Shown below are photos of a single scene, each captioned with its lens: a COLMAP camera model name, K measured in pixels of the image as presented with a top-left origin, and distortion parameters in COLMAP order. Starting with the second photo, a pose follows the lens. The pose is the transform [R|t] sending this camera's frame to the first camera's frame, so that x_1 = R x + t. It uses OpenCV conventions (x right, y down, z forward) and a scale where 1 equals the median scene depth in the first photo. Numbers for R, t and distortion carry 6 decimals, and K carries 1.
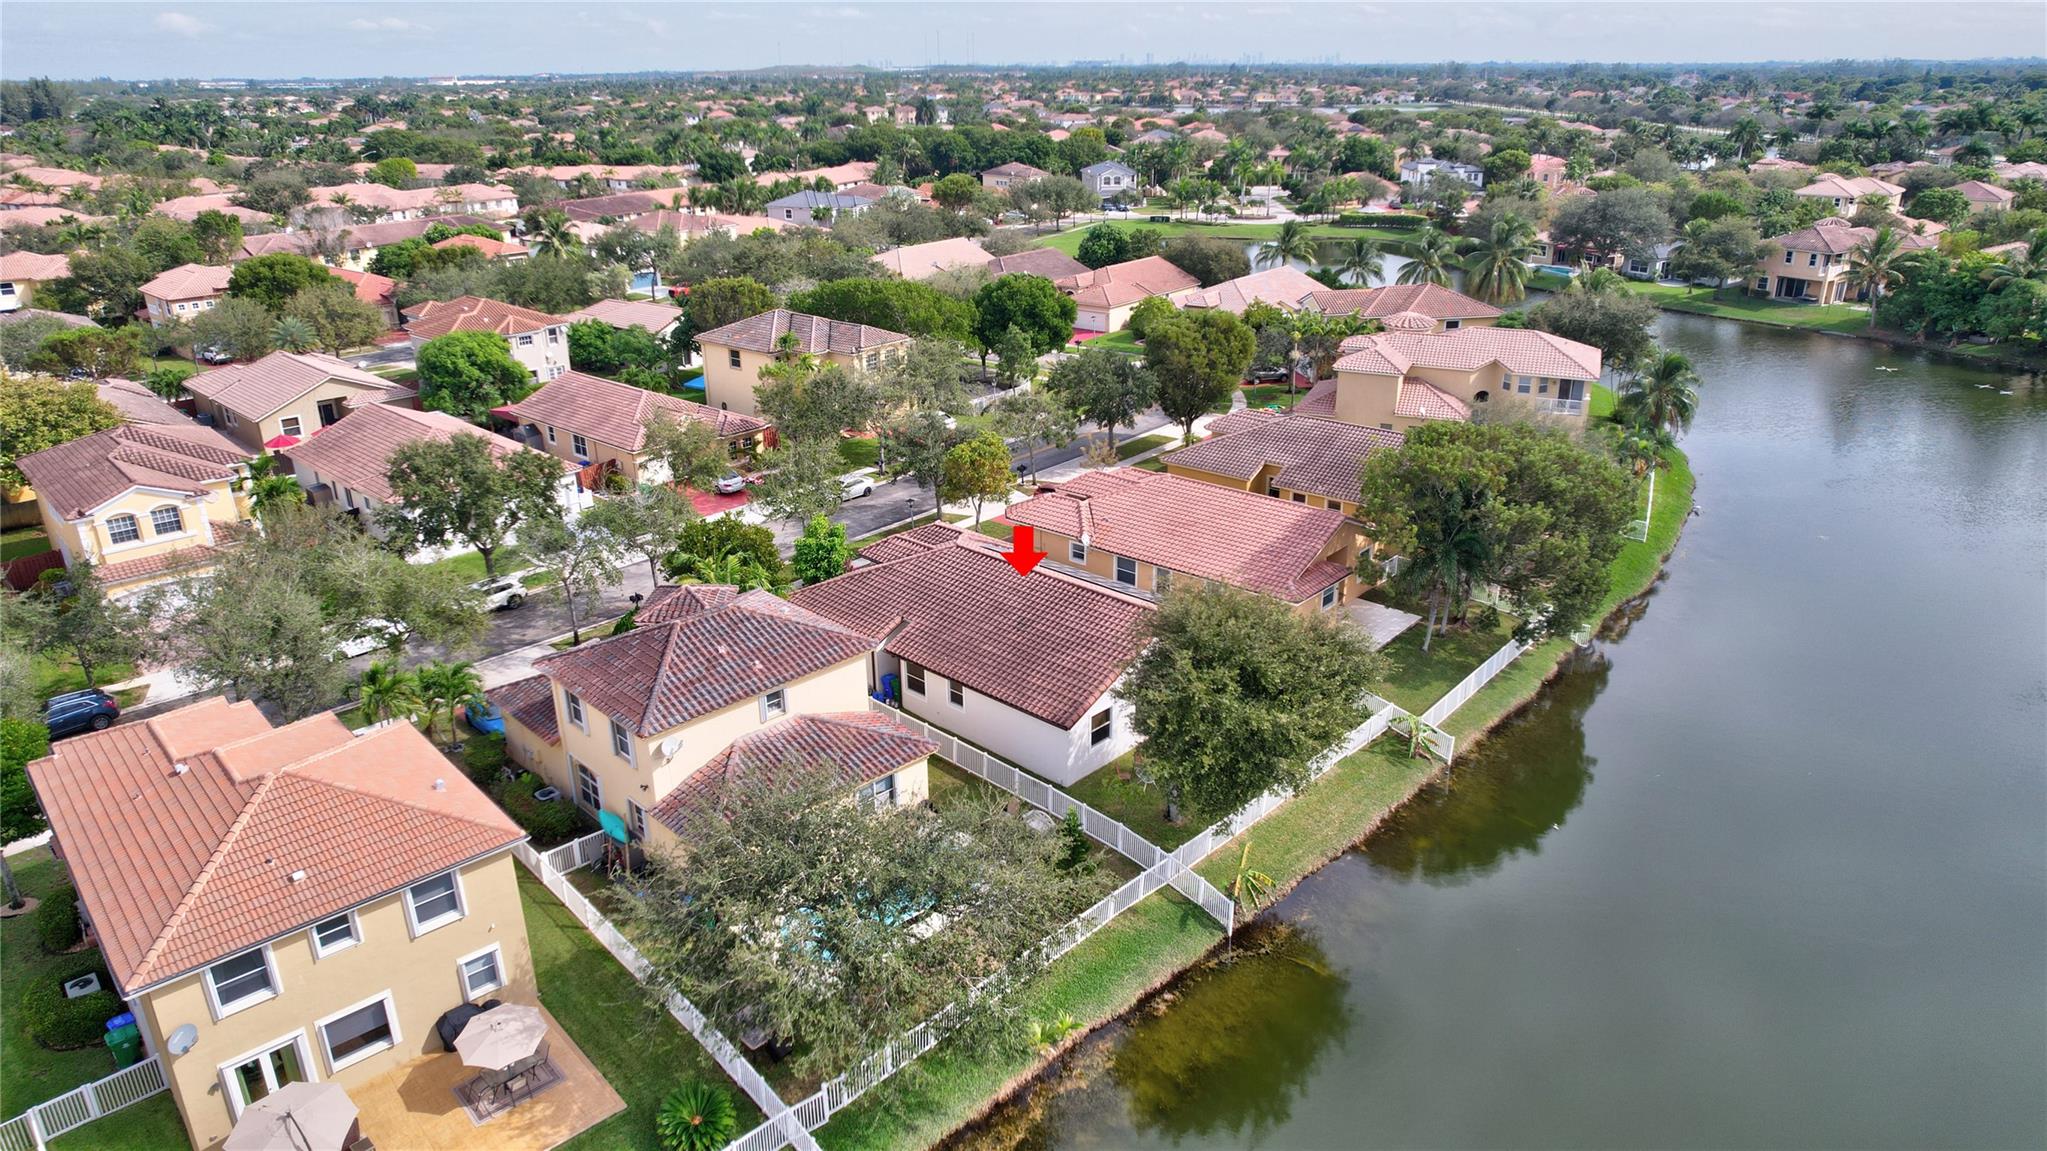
lens RADIAL K [[1303.6, 0, 1032.6], [0, 1303.6, 578.5], [0, 0, 1]] dist [-0.063452, 0.053324]
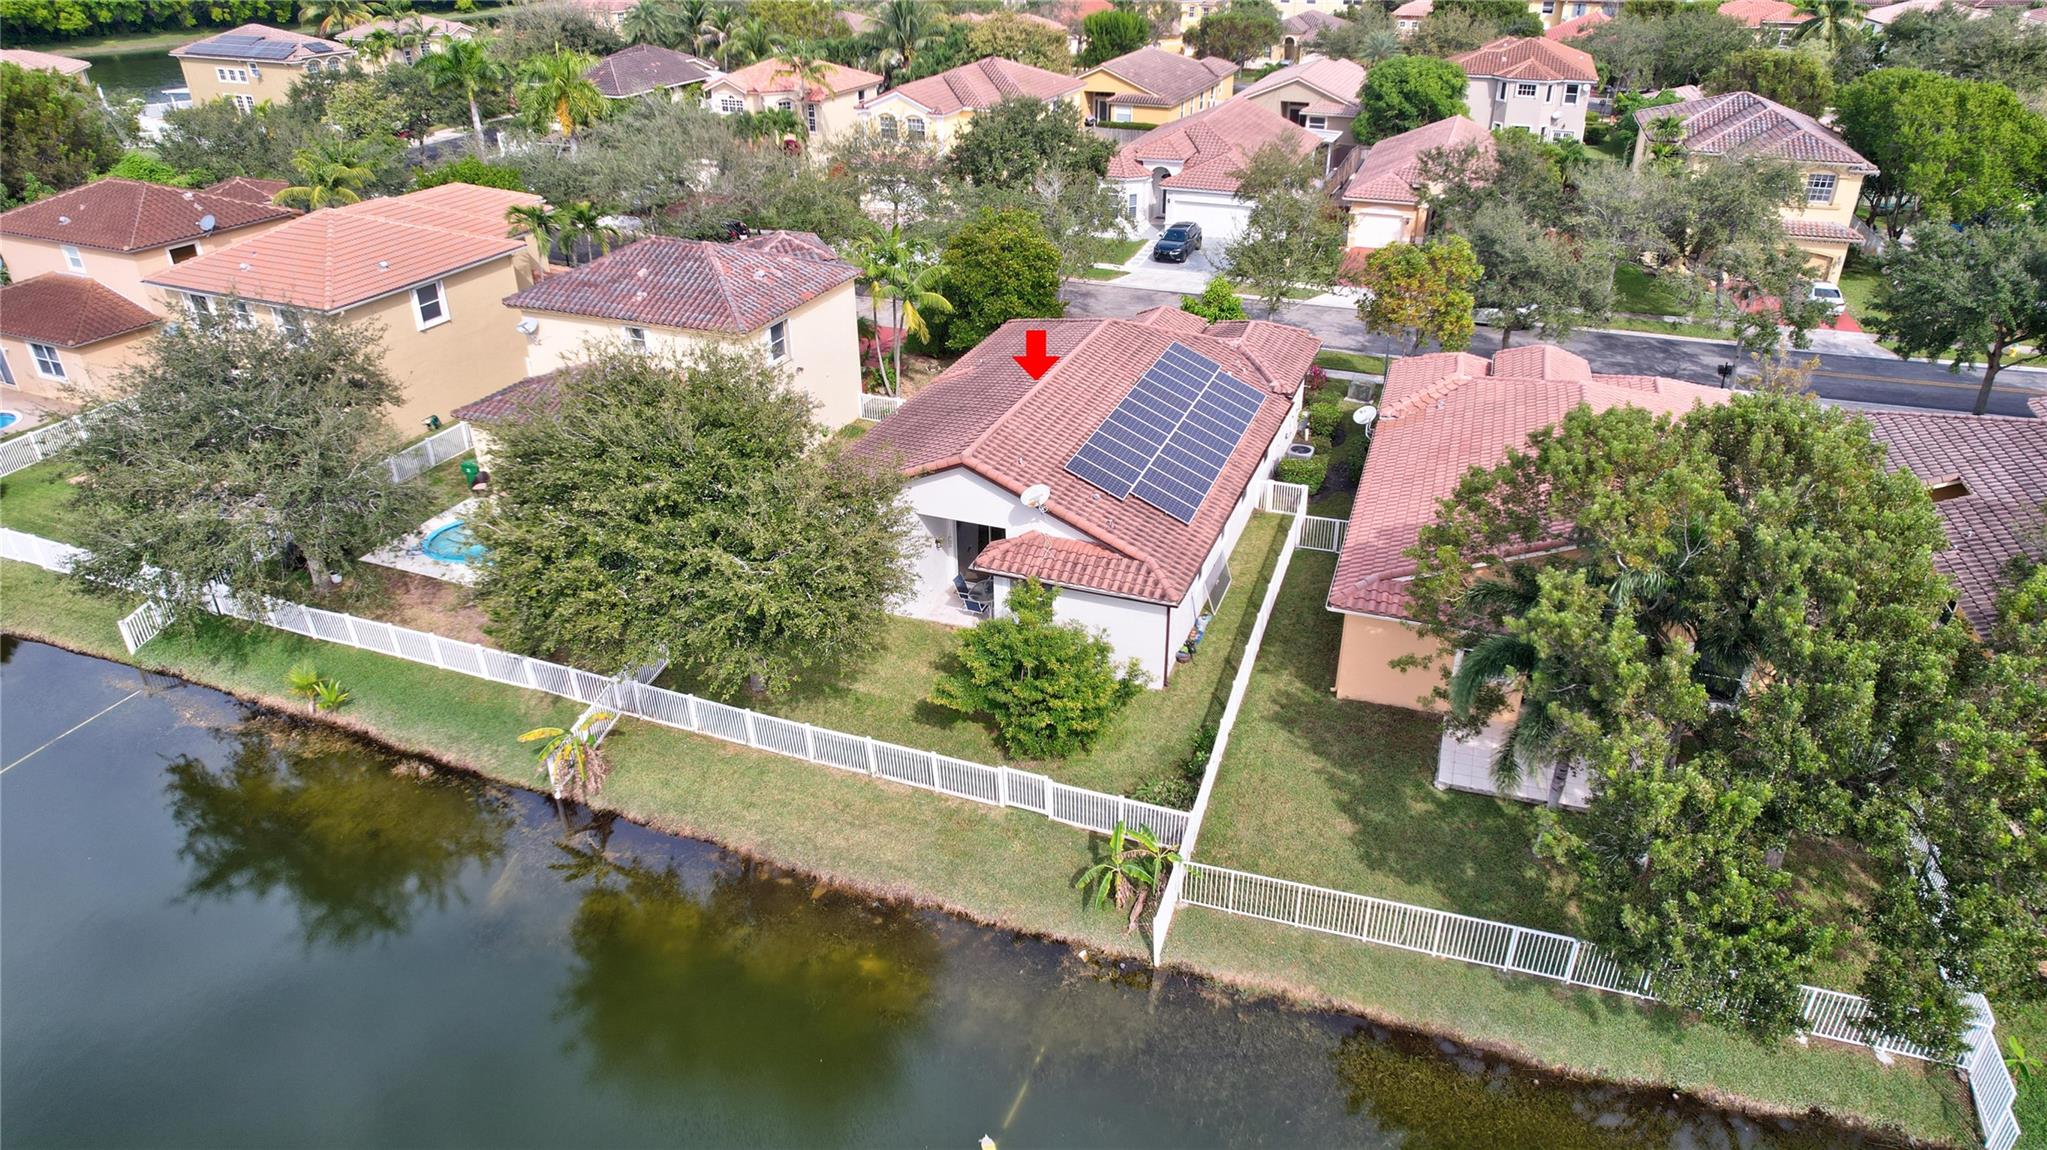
lens RADIAL K [[1303.6, 0, 1033.8], [0, 1303.6, 577.2], [0, 0, 1]] dist [-0.063452, 0.053324]
pose [[0.380987, 0.451793, -0.806679, 0.532455], [-0.340700, 0.879688, 0.331773, -0.116857], [0.859519, 0.148434, 0.489076, 0.570180]]
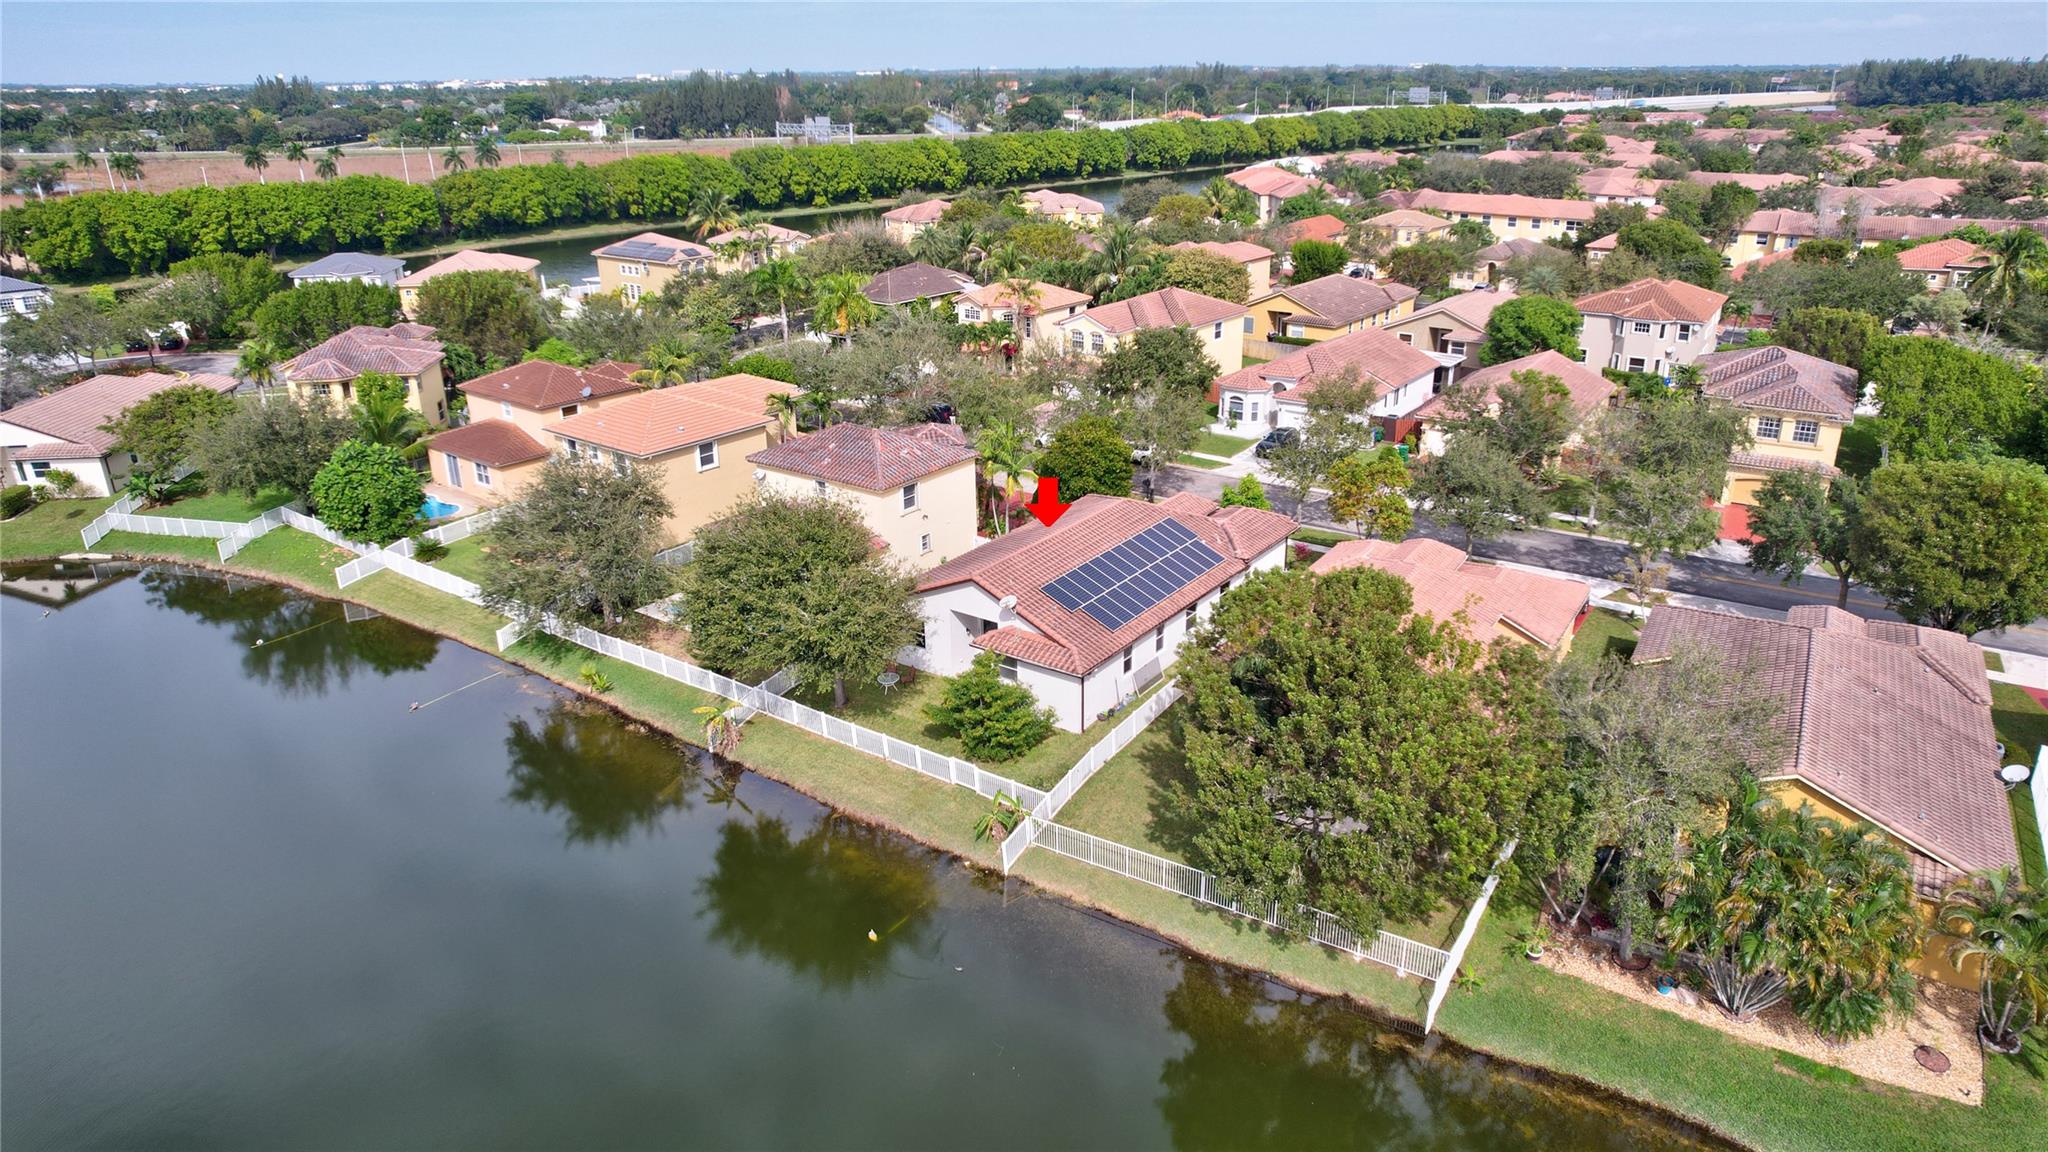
lens RADIAL K [[1304.2, 0, 1031.4], [0, 1304.2, 583.7], [0, 0, 1]] dist [-0.063452, 0.053324]
pose [[0.139095, 0.376232, -0.916025, 0.858720], [-0.357481, 0.881720, 0.307860, -0.244715], [0.923504, 0.284640, 0.257138, 0.612457]]
